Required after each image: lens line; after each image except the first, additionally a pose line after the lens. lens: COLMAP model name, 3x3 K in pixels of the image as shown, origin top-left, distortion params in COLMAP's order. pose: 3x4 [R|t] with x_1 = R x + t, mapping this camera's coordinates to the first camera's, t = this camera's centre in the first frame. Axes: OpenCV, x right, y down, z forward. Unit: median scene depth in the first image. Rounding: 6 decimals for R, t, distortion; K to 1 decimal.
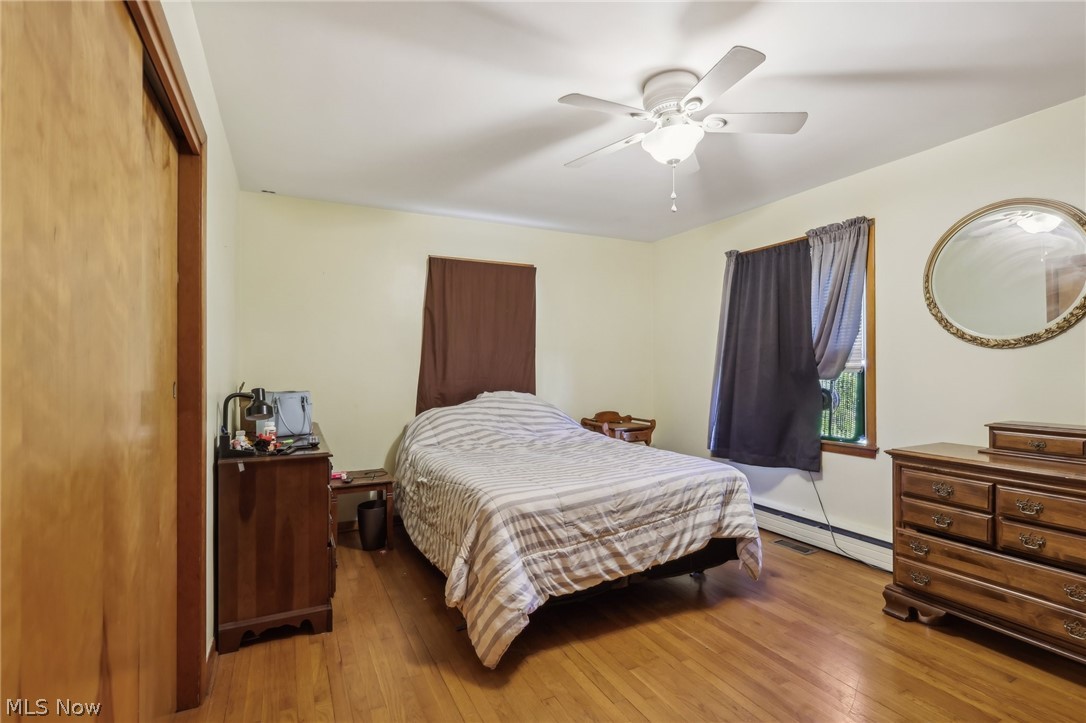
lens RADIAL K [[525.9, 0, 541.4], [0, 525.9, 361.6], [0, 0, 1]] dist [-0.000856, 0.002726]
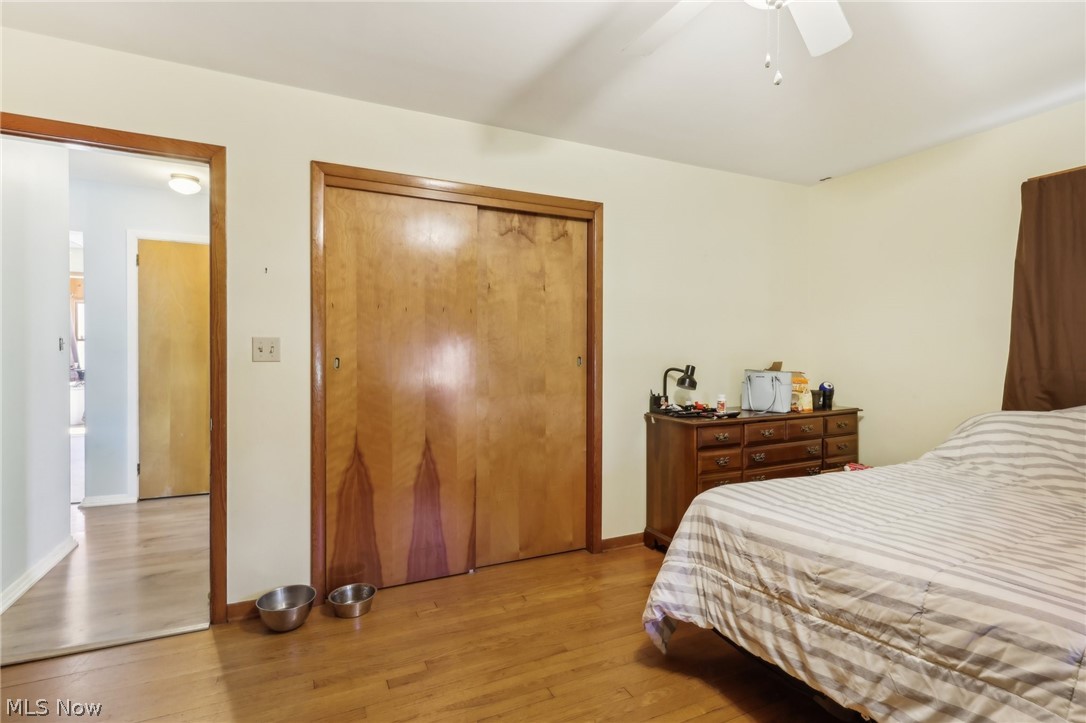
lens RADIAL K [[525.9, 0, 547.2], [0, 525.9, 353.5], [0, 0, 1]] dist [-0.000856, 0.002726]
pose [[-0.028077, 0.009295, -0.999563, 0.786748], [0.007136, 0.999933, 0.009098, 0.008022], [0.999580, -0.006877, -0.028142, 0.713243]]
